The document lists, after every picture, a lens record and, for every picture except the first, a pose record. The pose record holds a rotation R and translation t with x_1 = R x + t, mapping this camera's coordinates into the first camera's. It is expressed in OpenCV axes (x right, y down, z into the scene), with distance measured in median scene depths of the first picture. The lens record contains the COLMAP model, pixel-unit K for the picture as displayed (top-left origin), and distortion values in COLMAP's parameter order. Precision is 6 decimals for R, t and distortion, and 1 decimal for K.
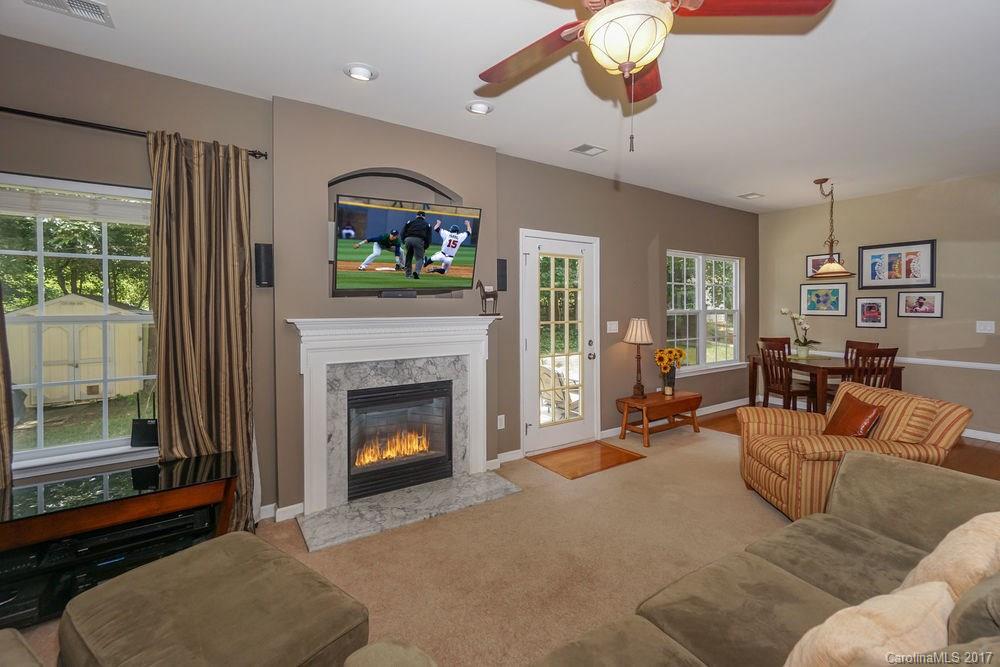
lens RADIAL K [[431.4, 0, 505.2], [0, 431.4, 312.5], [0, 0, 1]] dist [-0.000246, 0.000071]
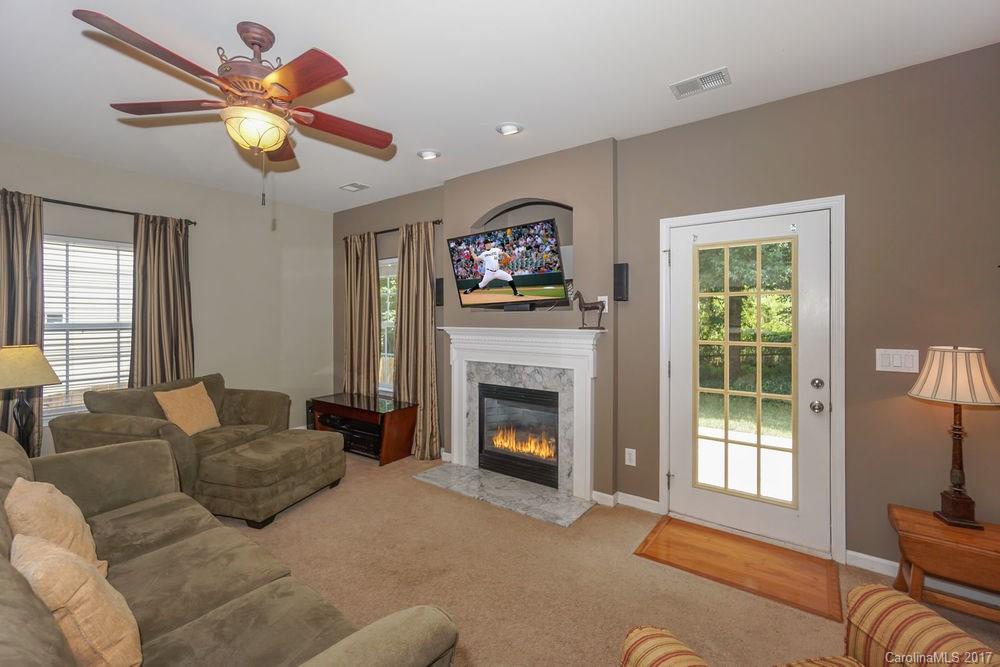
lens RADIAL K [[427.8, 0, 496.7], [0, 427.8, 320.8], [0, 0, 1]] dist [0.000536, 0.000092]
pose [[0.348199, 0.006090, -0.937401, 0.754052], [-0.016881, 0.999857, 0.000225, -0.007312], [0.937269, 0.015746, 0.348252, 0.516182]]
